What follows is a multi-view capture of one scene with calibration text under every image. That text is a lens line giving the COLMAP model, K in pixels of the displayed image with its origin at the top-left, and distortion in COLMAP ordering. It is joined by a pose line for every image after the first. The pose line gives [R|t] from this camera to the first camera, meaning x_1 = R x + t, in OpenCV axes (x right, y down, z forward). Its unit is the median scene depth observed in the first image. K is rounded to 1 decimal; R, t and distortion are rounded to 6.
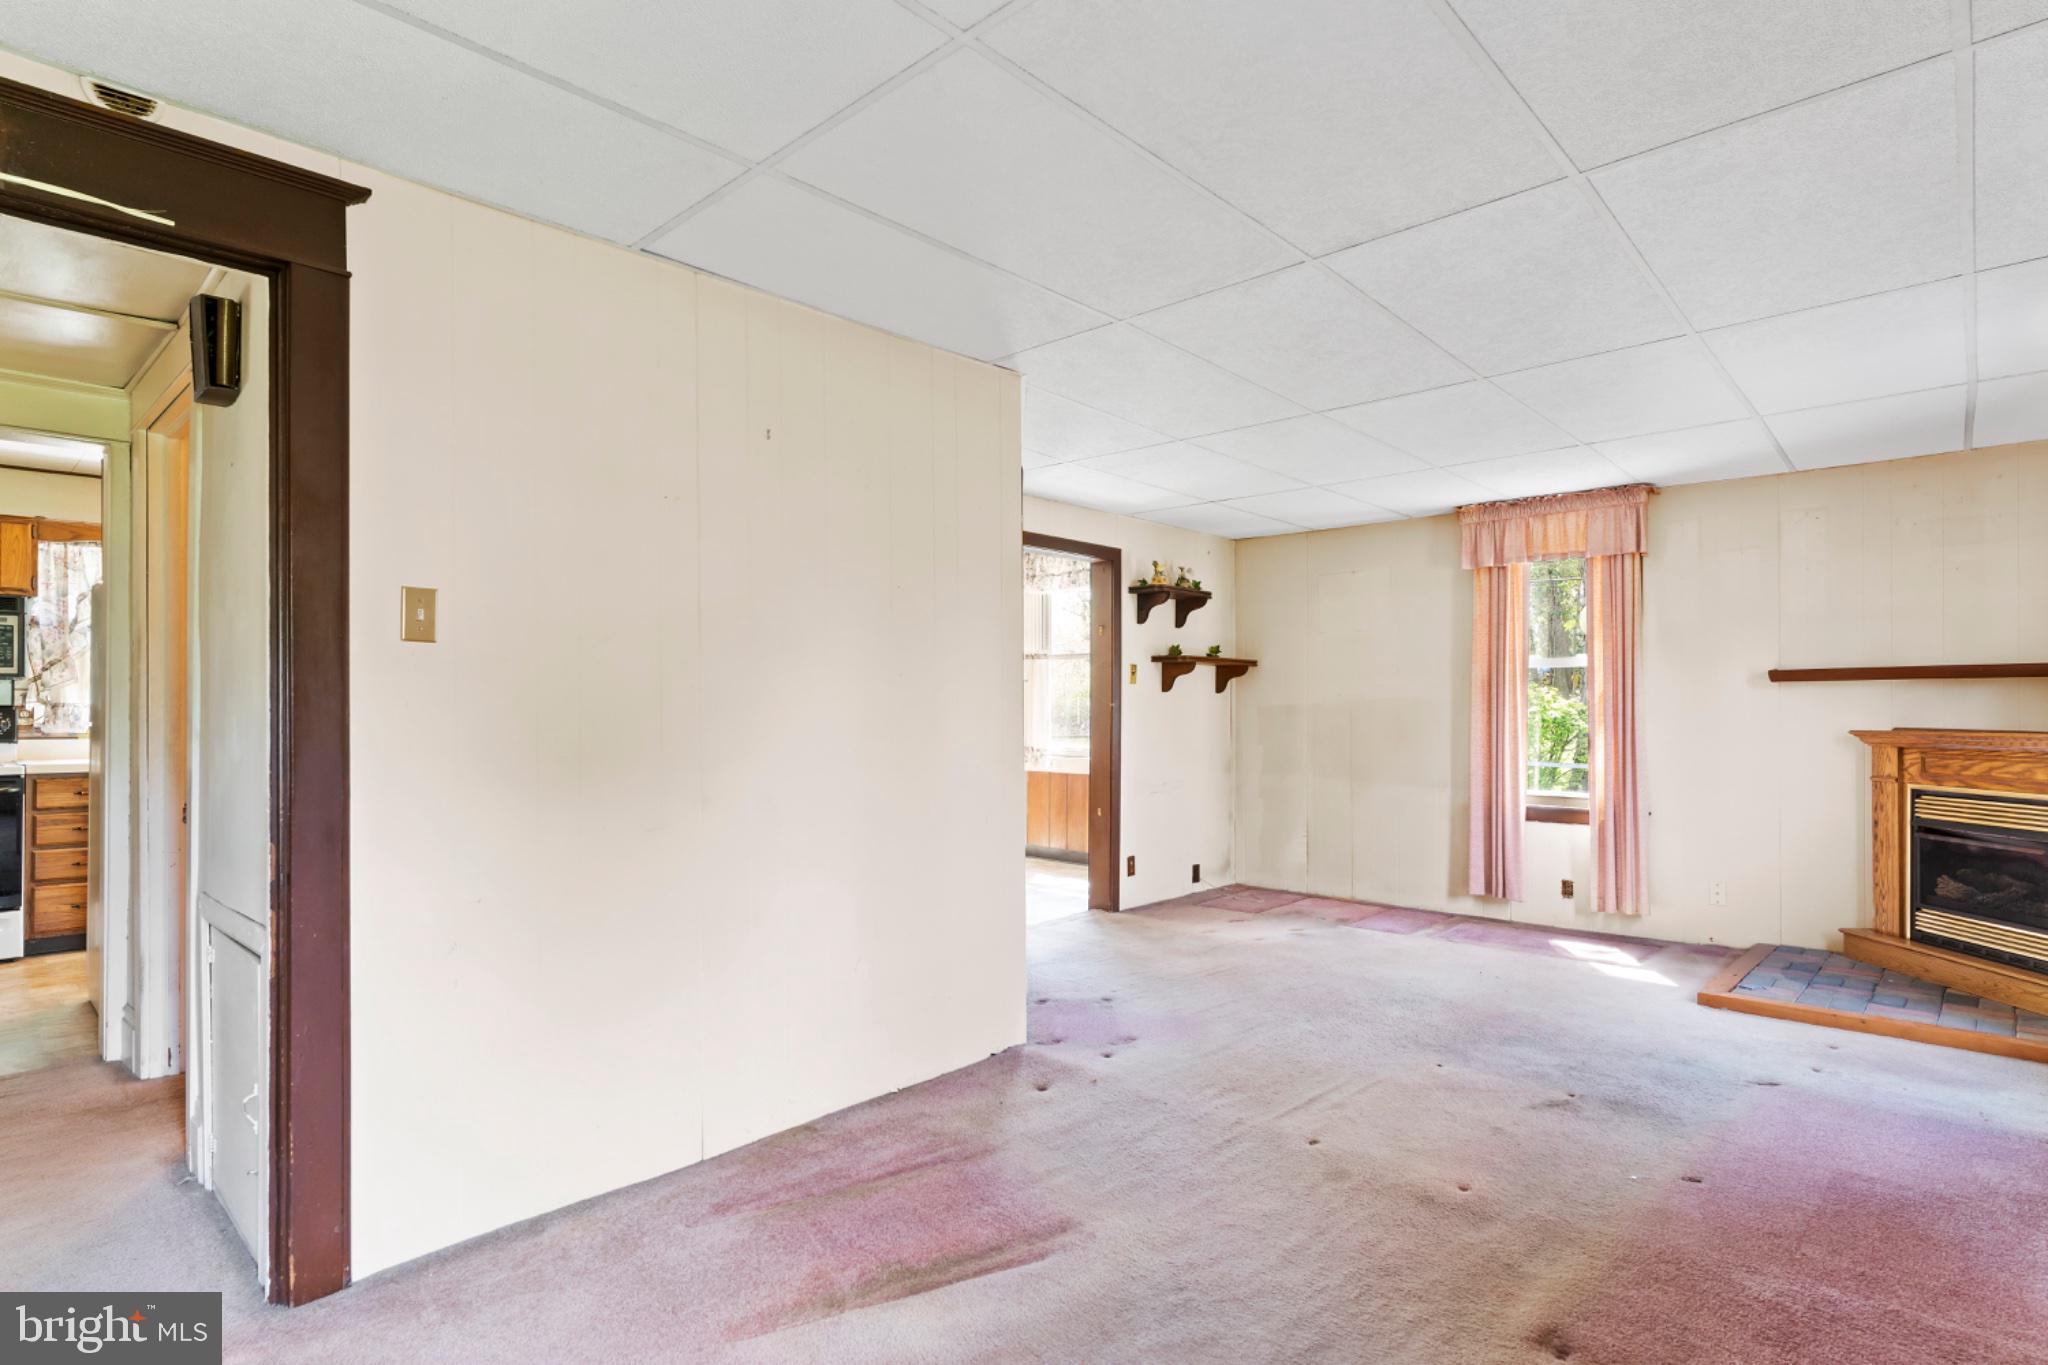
lens RADIAL K [[1067.8, 0, 1008.9], [0, 1067.8, 708.8], [0, 0, 1]] dist [-0.009517, 0.006207]
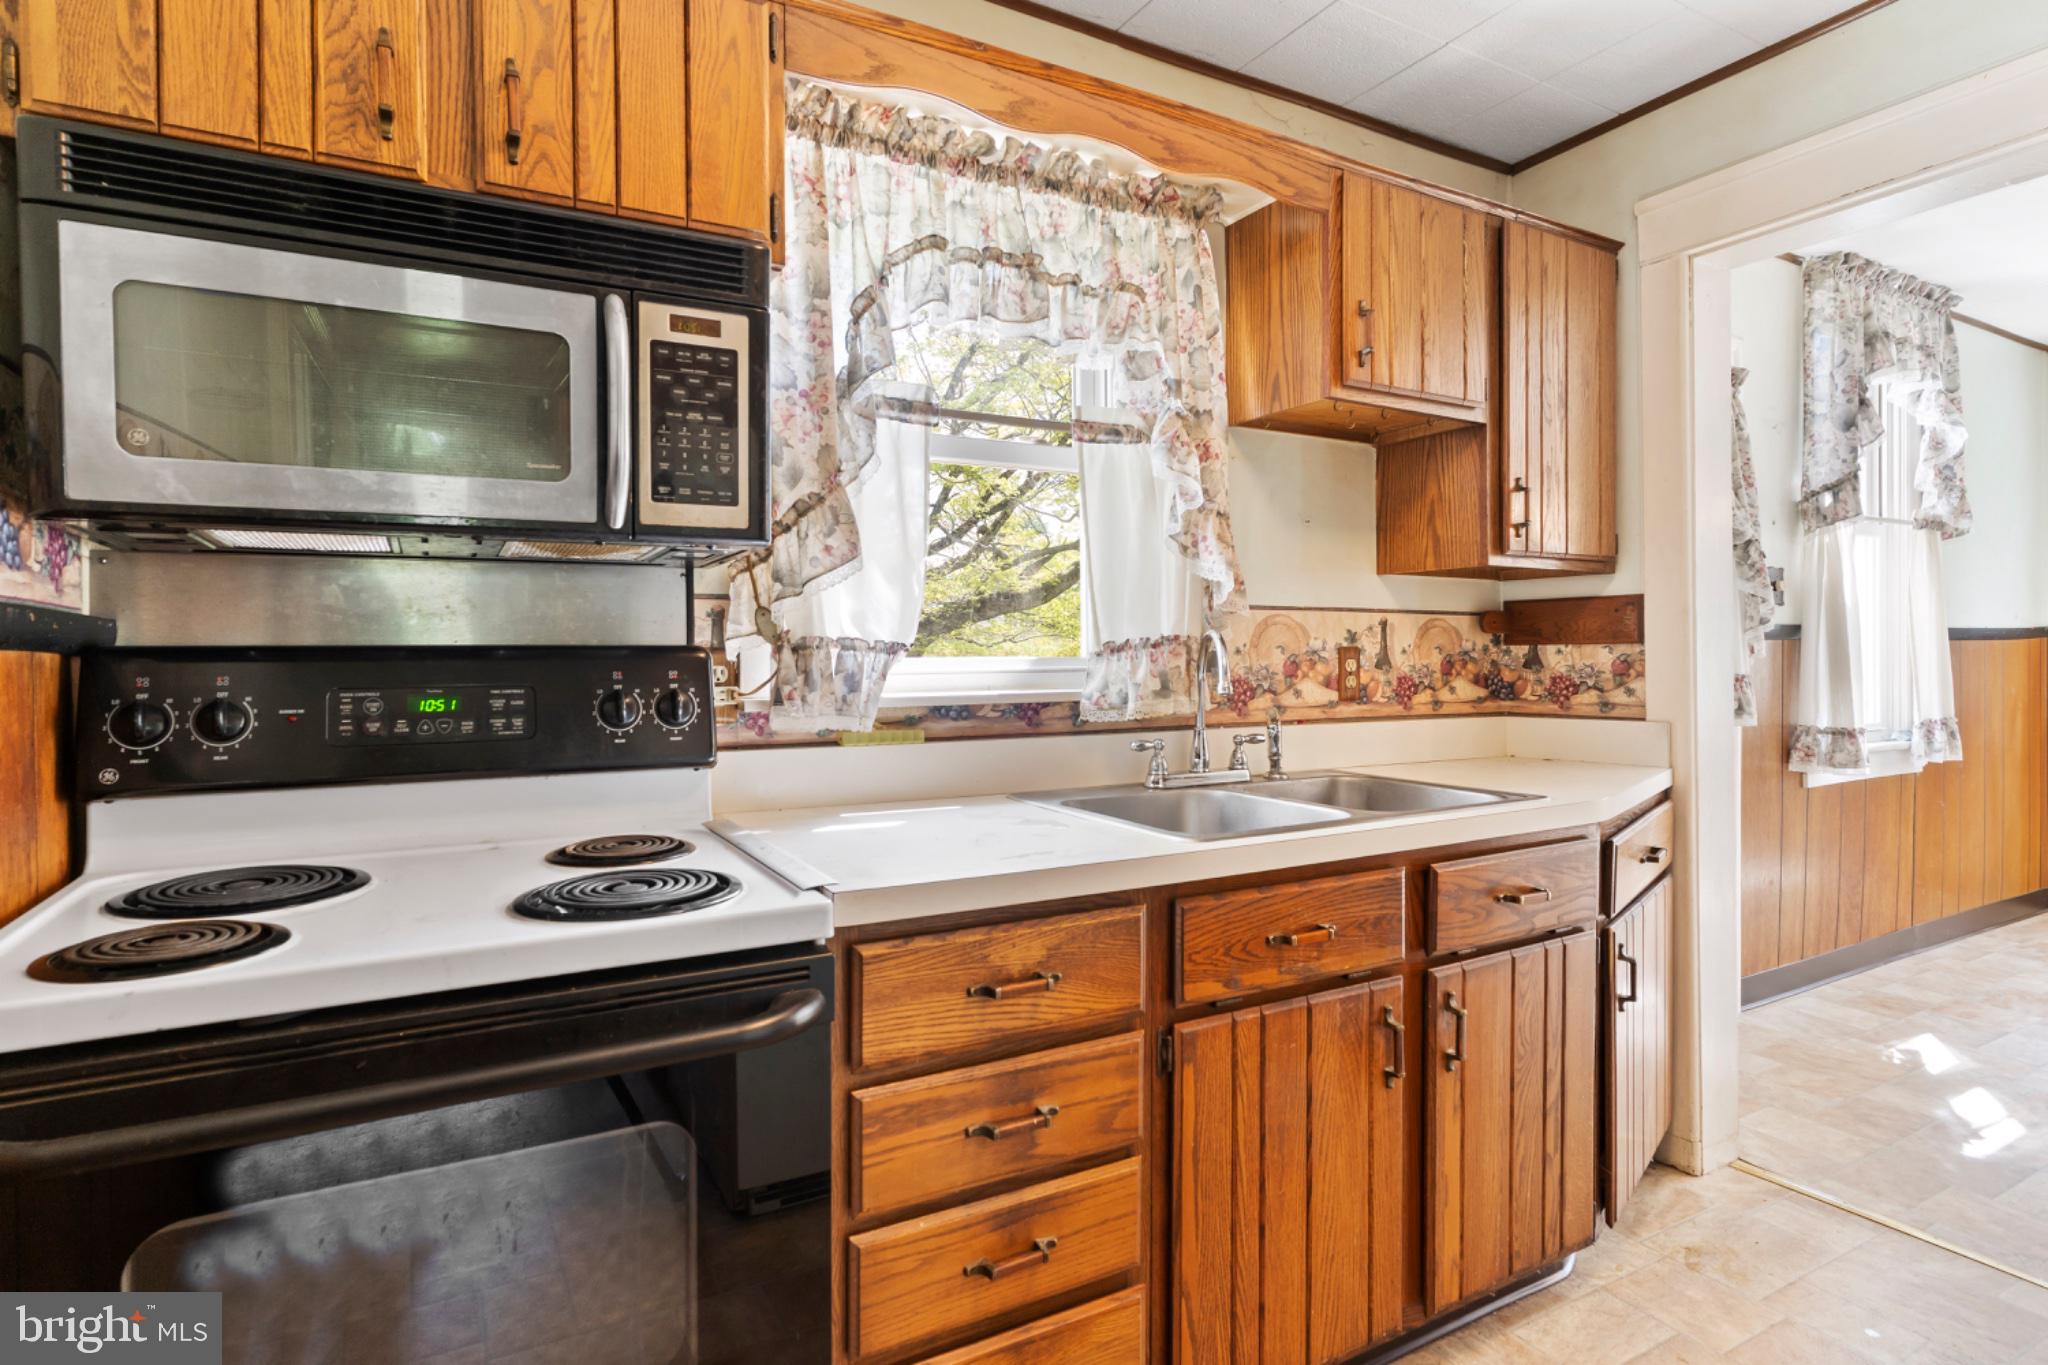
lens RADIAL K [[1067.8, 0, 1020.0], [0, 1067.8, 668.1], [0, 0, 1]] dist [-0.009517, 0.006207]
pose [[0.955896, -0.011371, -0.293484, -0.910042], [0.014027, 0.999877, 0.006948, 0.002739], [0.293369, -0.010759, 0.955939, 0.878238]]
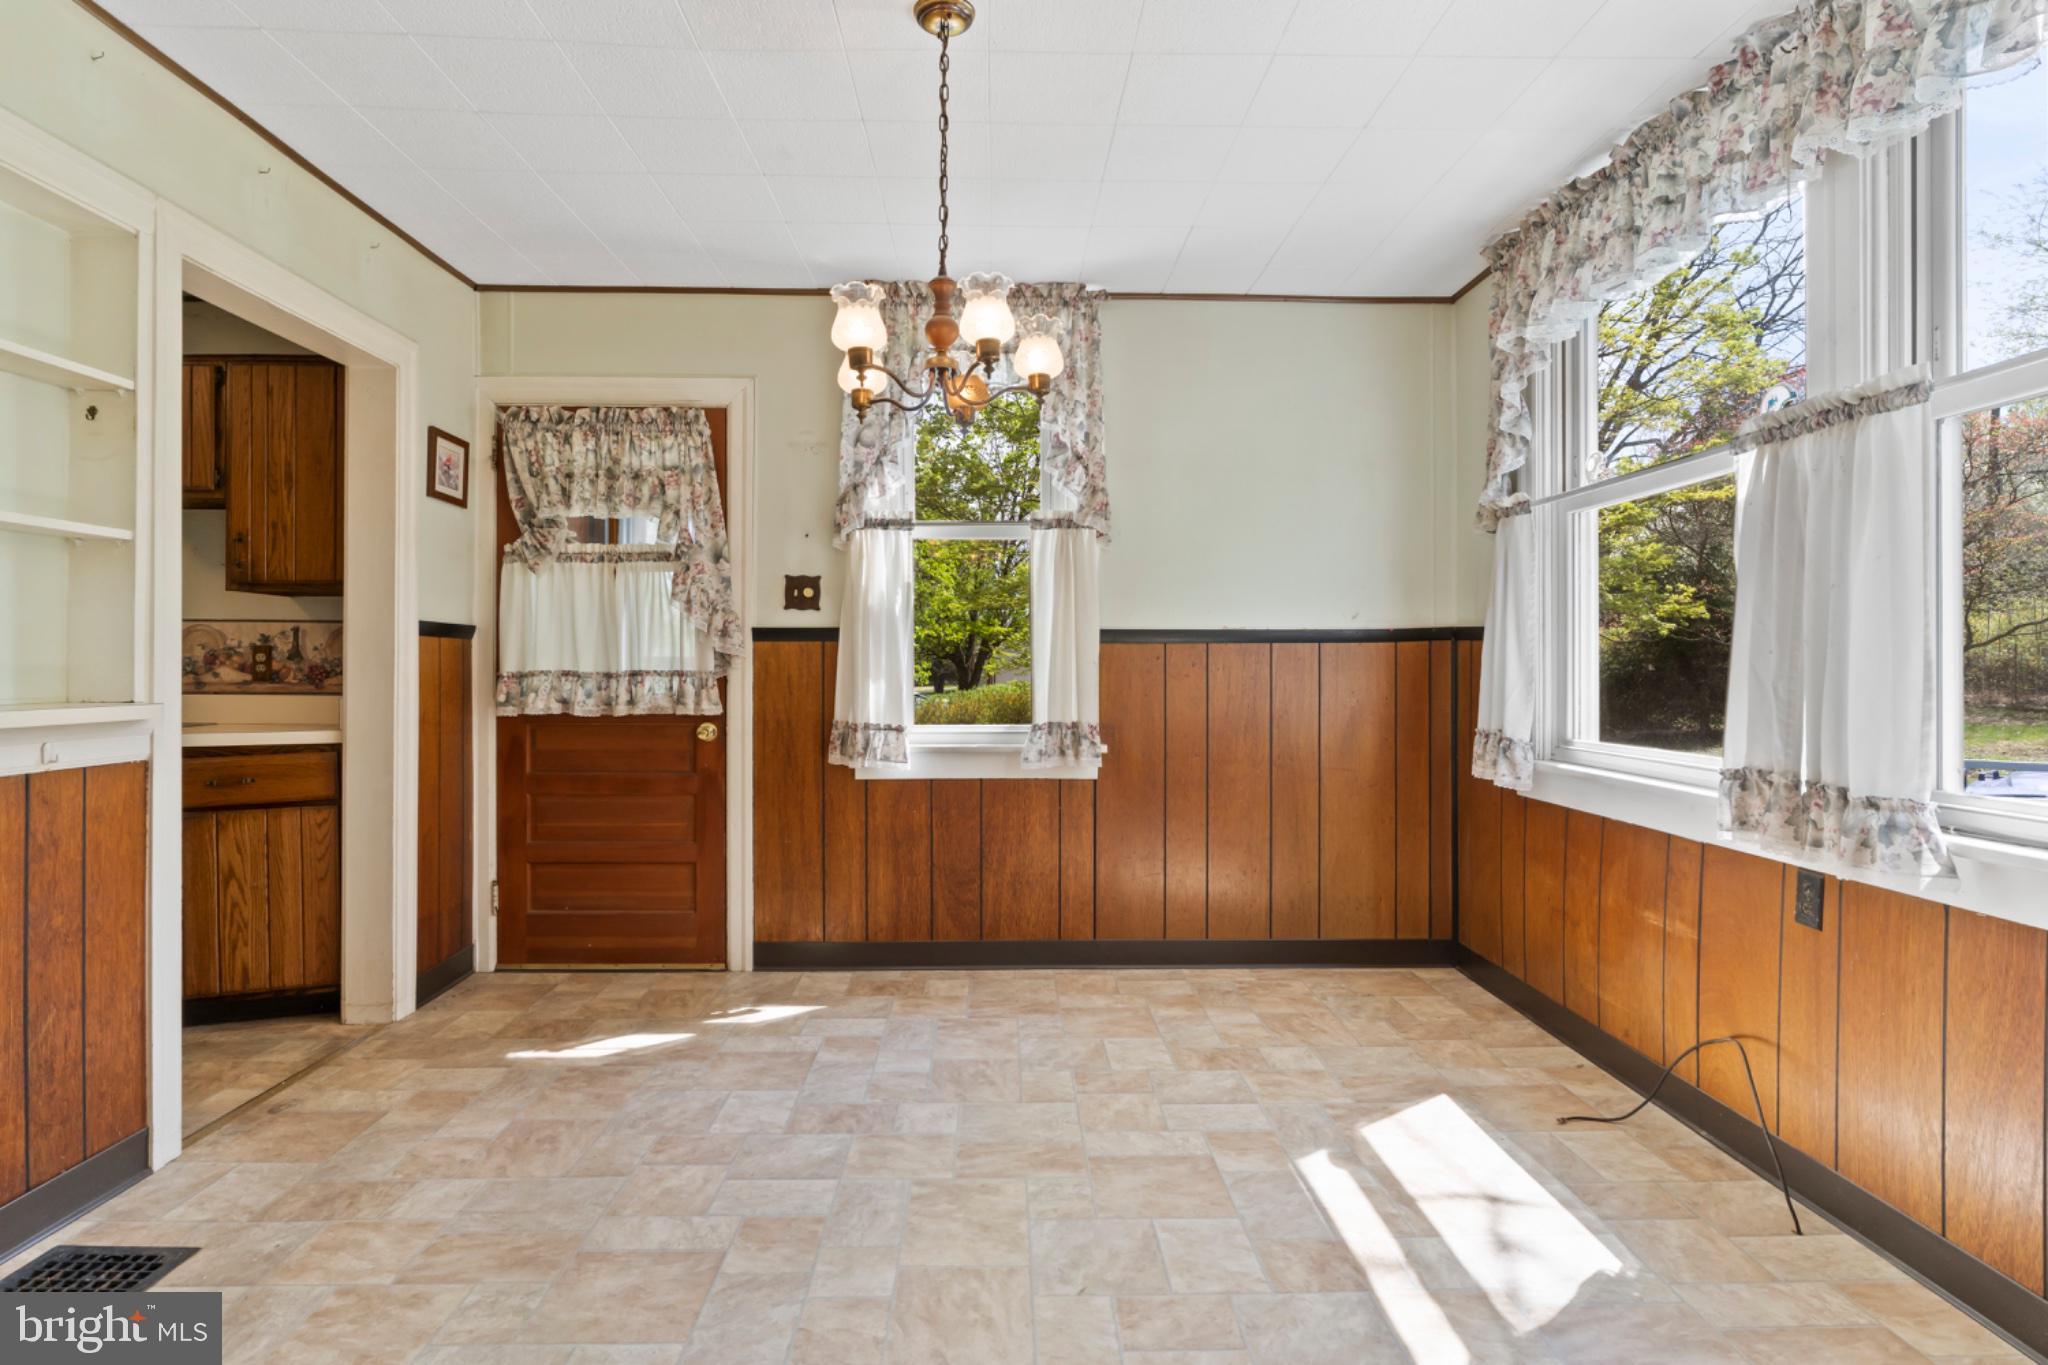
lens RADIAL K [[1067.8, 0, 997.7], [0, 1067.8, 657.9], [0, 0, 1]] dist [-0.009517, 0.006207]
pose [[0.703189, -0.007483, -0.710964, 0.018210], [0.001557, 0.999958, -0.008985, 0.015373], [0.711002, 0.005211, 0.703171, 1.251318]]
